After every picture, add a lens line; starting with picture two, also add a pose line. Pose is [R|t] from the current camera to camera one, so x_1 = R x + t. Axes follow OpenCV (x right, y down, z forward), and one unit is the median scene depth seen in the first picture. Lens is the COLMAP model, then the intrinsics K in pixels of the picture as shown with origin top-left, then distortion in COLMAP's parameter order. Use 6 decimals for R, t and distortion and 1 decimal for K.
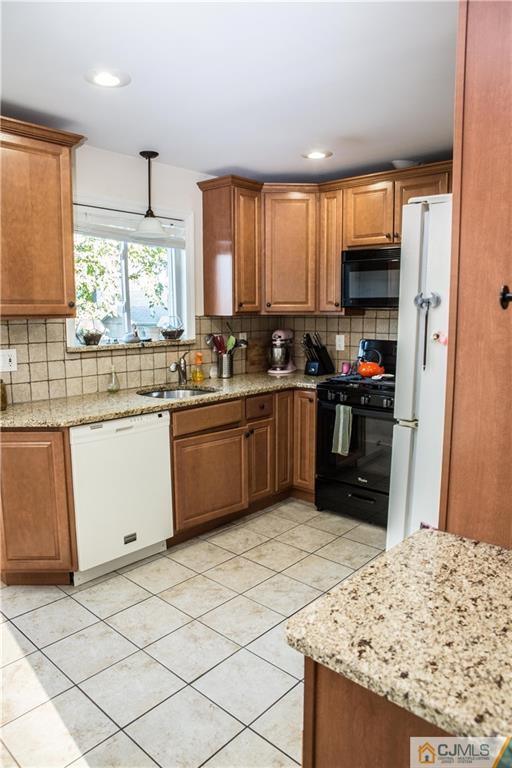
lens RADIAL K [[541.1, 0, 255.1], [0, 541.1, 383.7], [0, 0, 1]] dist [-0.083386, 0.061941]
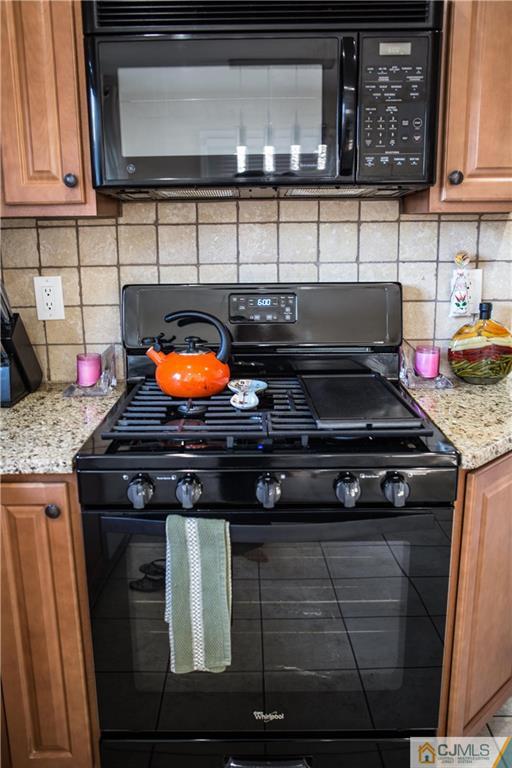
lens RADIAL K [[659.7, 0, 257.5], [0, 659.7, 381.7], [0, 0, 1]] dist [-0.011316, 0.005499]
pose [[0.761849, -0.167445, 0.625739, -0.022736], [0.107246, 0.985285, 0.133083, -0.072066], [-0.638815, -0.034281, 0.768596, 0.639694]]
